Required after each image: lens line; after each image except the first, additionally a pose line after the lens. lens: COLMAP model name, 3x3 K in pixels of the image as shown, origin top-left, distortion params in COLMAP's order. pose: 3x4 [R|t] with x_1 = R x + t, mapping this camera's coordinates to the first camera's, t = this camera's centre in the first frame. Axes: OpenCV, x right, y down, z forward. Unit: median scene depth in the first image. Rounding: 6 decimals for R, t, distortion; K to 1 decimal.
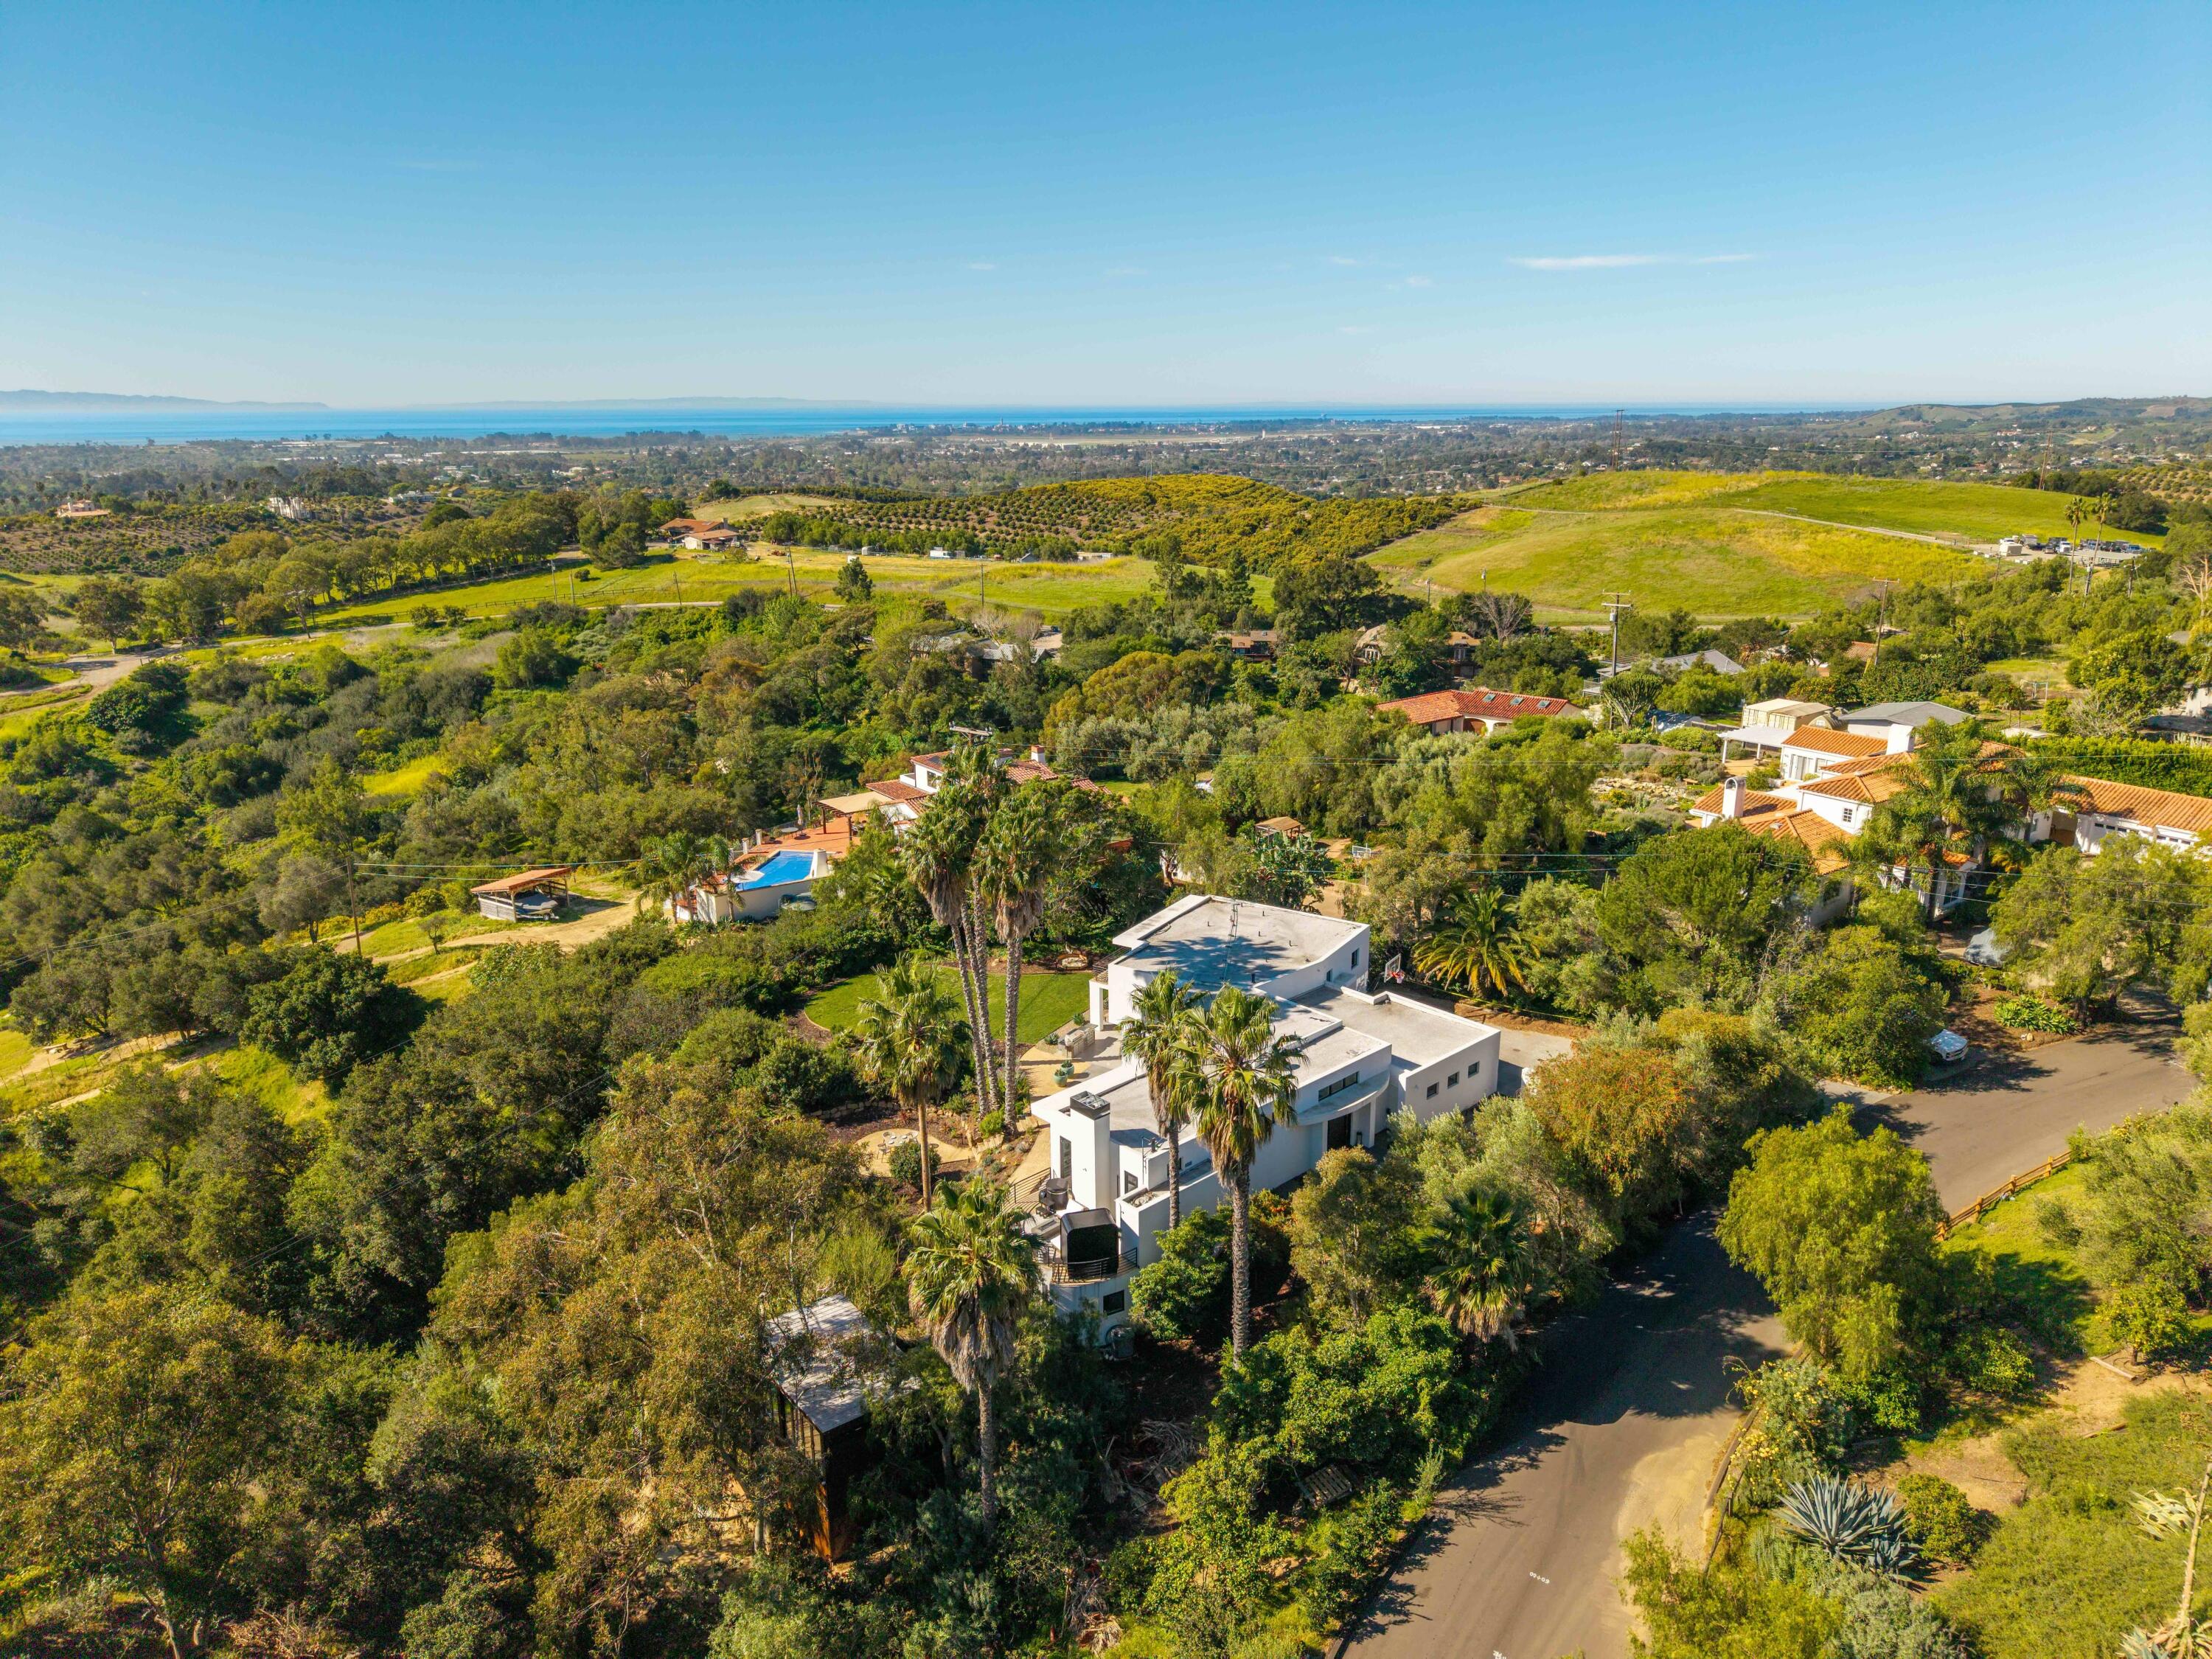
lens RADIAL K [[1490.6, 0, 1106.0], [0, 1490.6, 829.5], [0, 0, 1]] dist [0.030123, -0.036329]
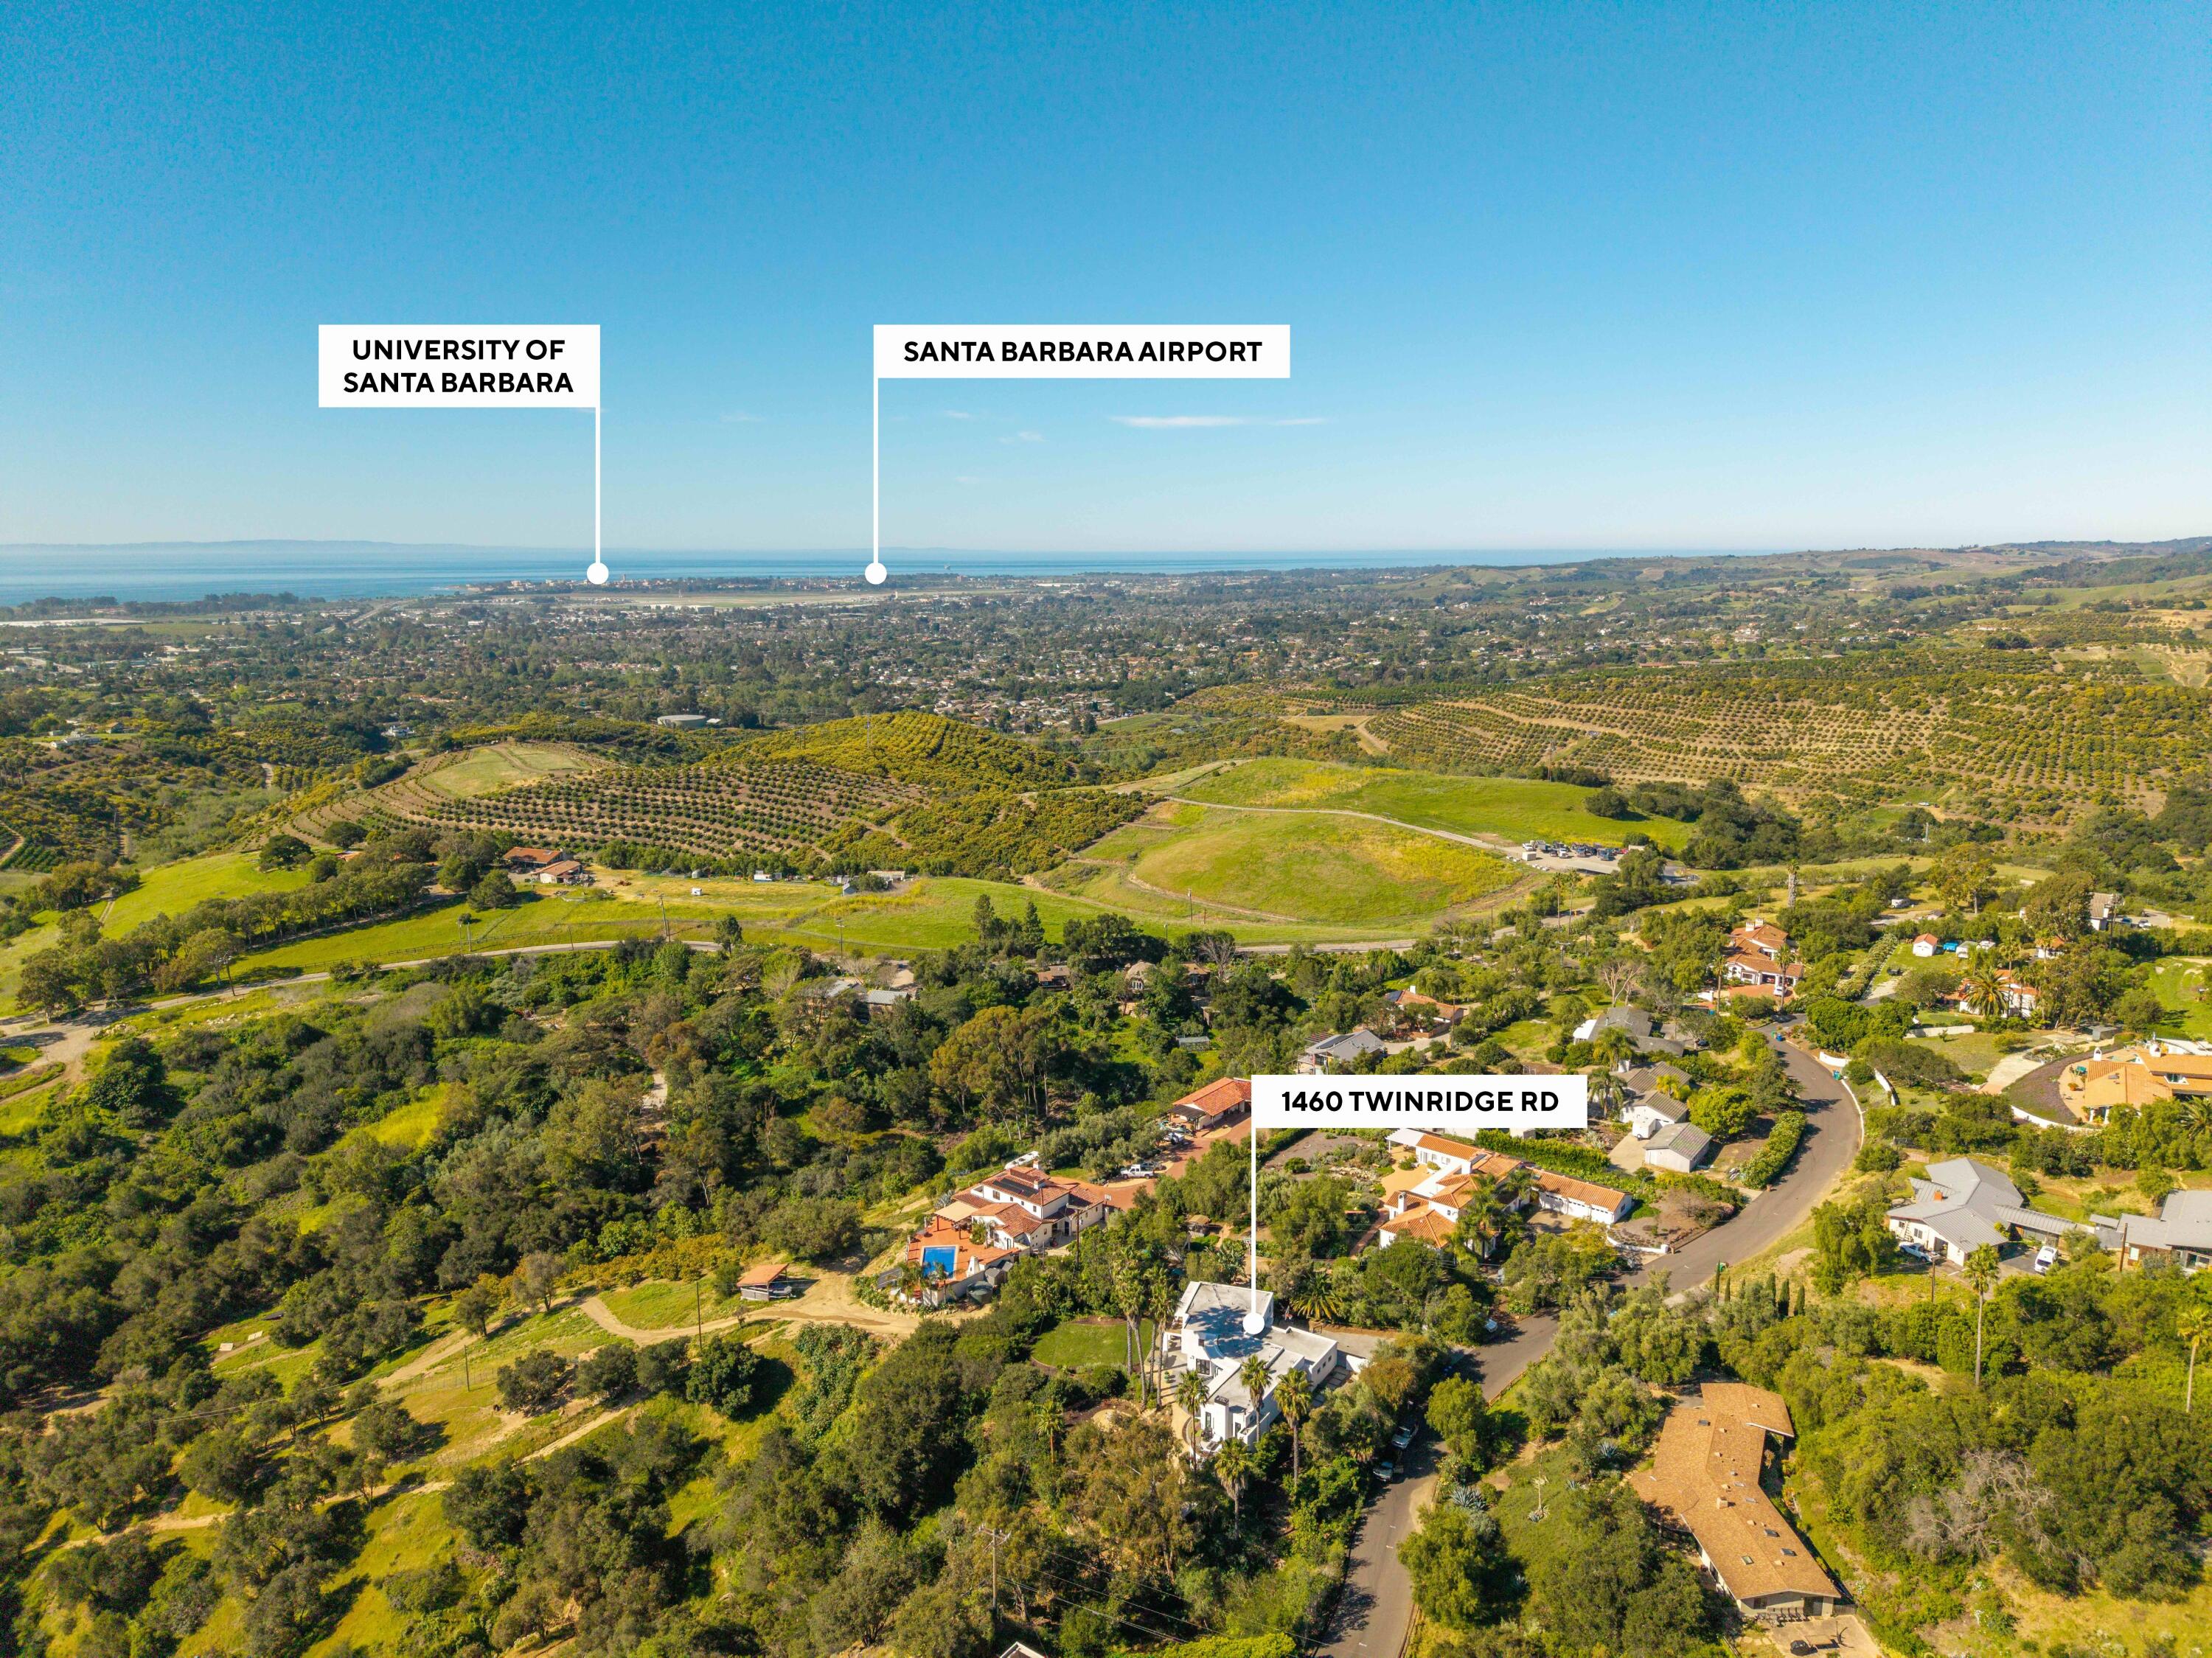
lens RADIAL K [[1490.4, 0, 1106.0], [0, 1490.4, 829.0], [0, 0, 1]] dist [0.030123, -0.036329]
pose [[0.969759, -0.046477, 0.239597, -0.184055], [0.067883, 0.994328, -0.081875, -0.146611], [-0.234433, 0.095664, 0.967414, -0.393915]]
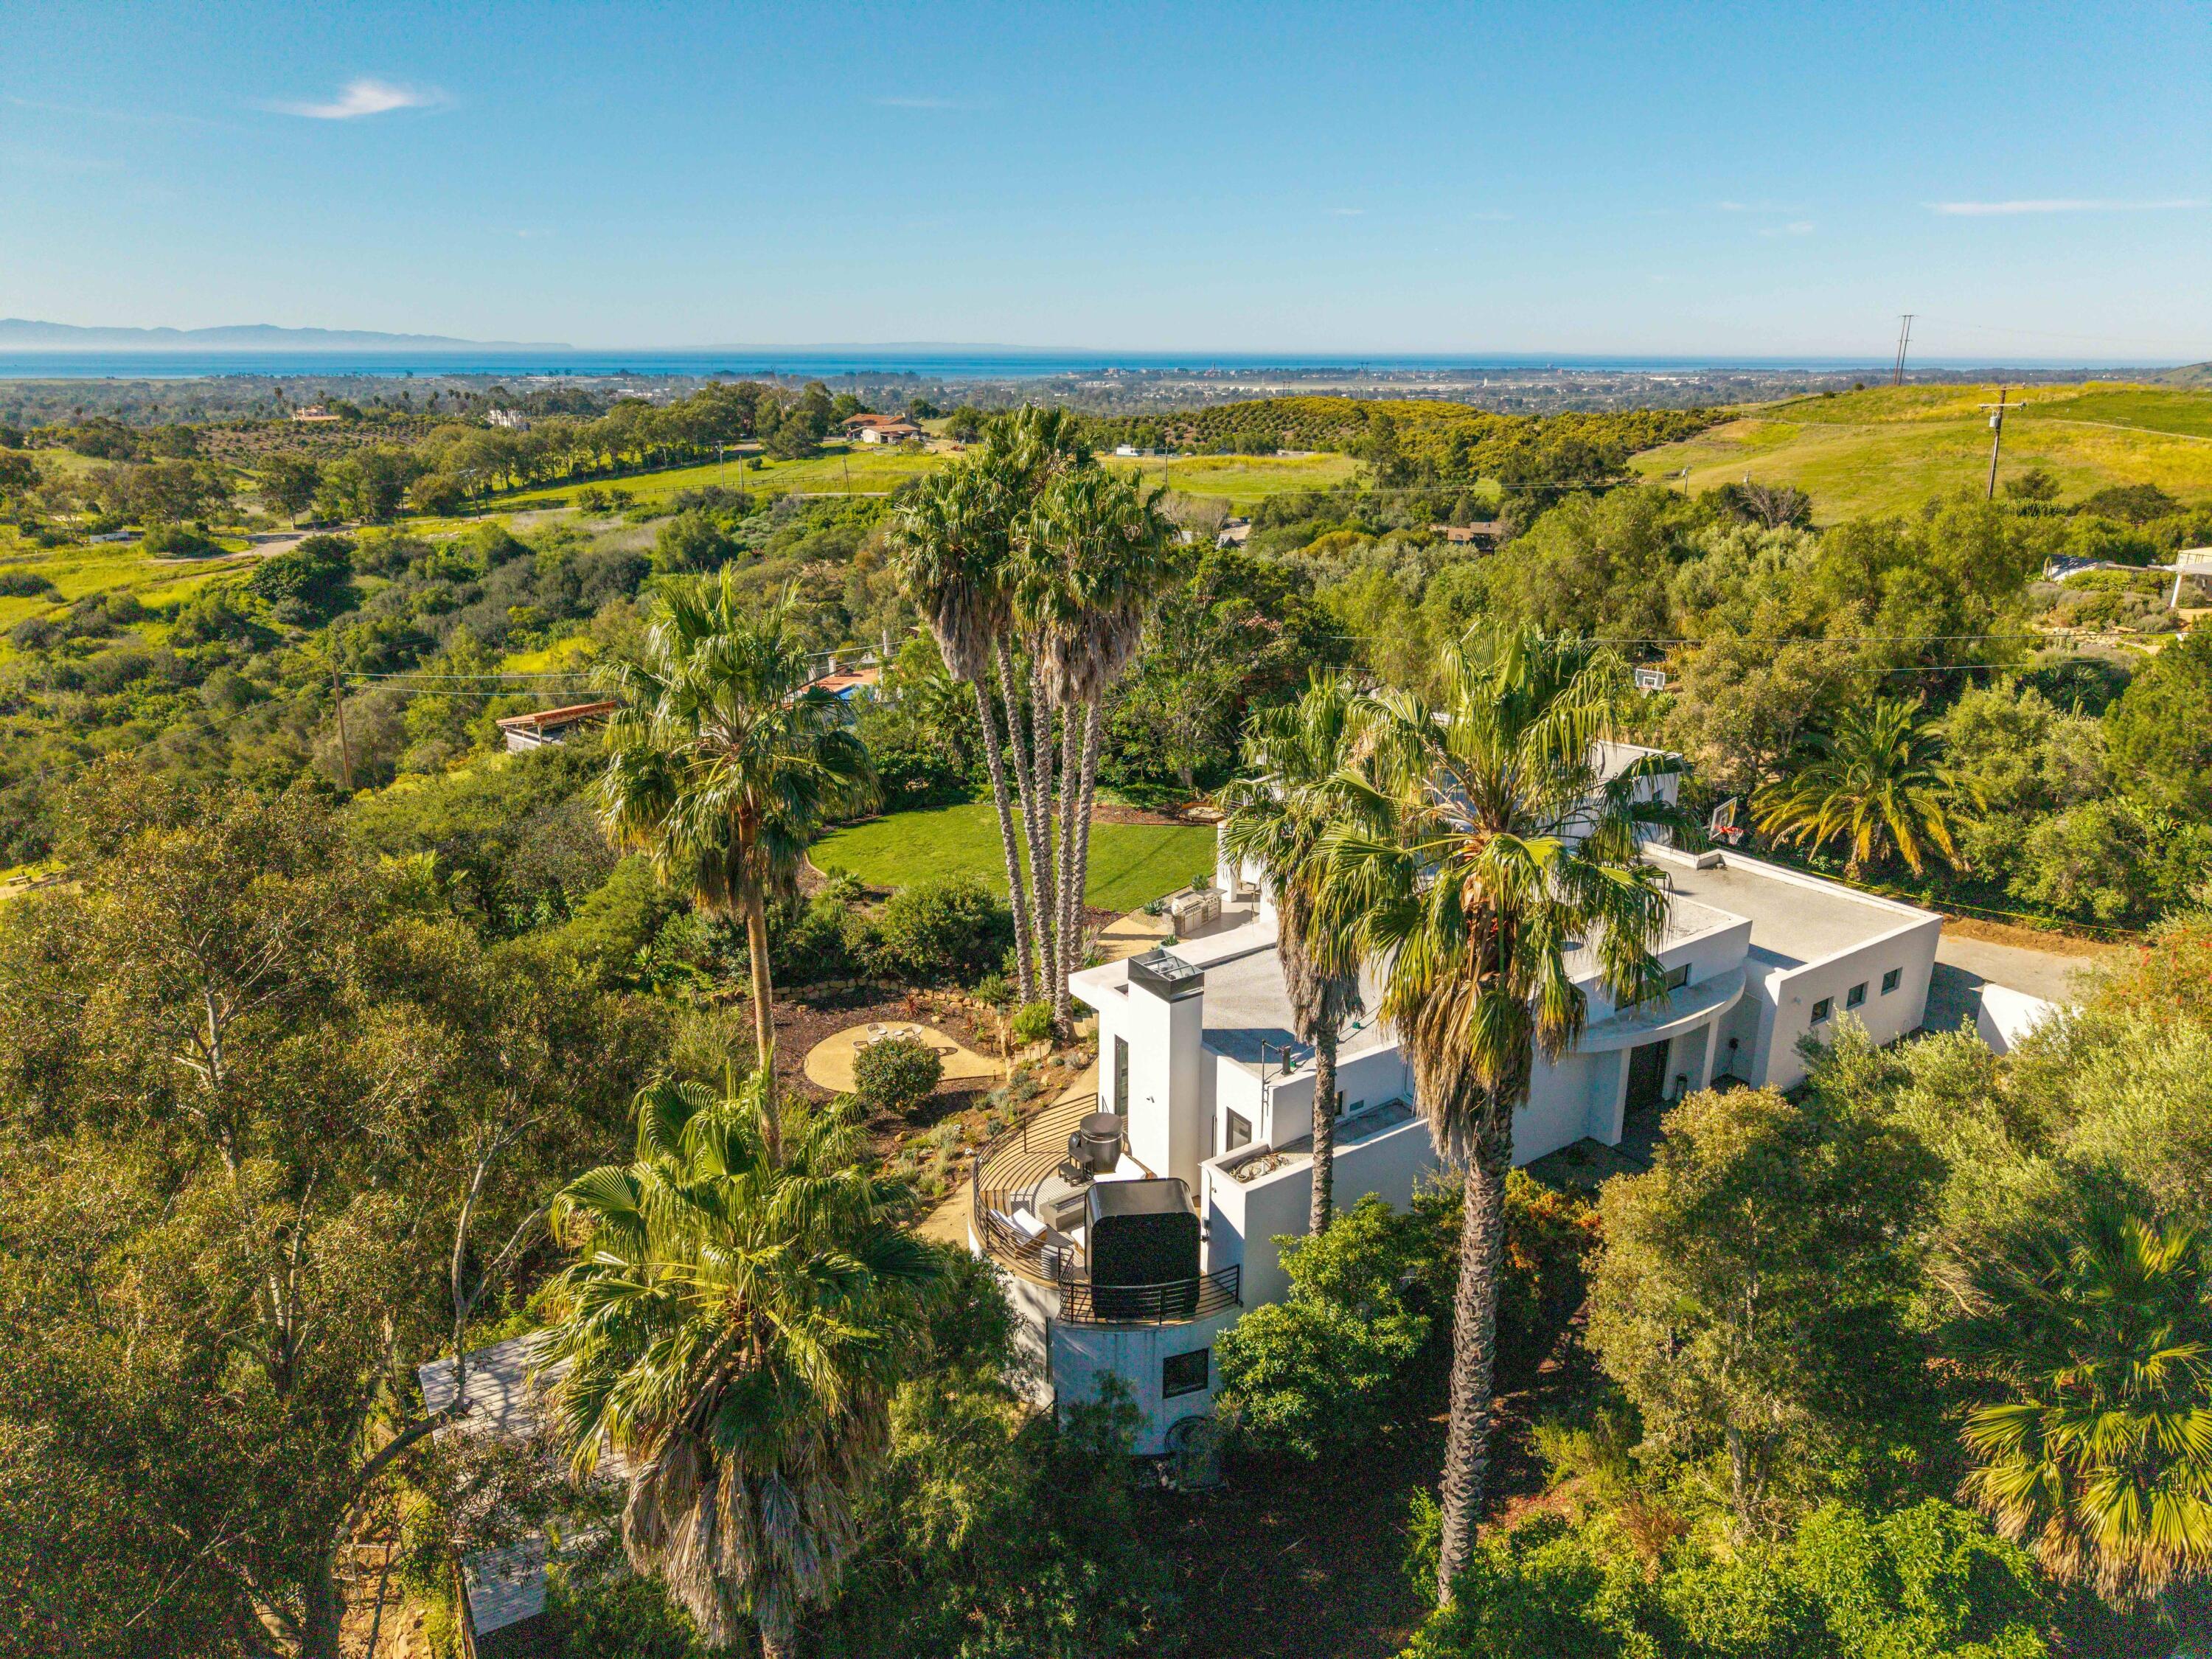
lens RADIAL K [[1495.1, 0, 1106.0], [0, 1495.1, 829.5], [0, 0, 1]] dist [0.007842, -0.001689]
pose [[0.990598, 0.053103, -0.126076, 0.006291], [-0.049071, 0.998186, 0.034882, 0.024968], [0.127700, -0.028367, 0.991407, 0.104001]]
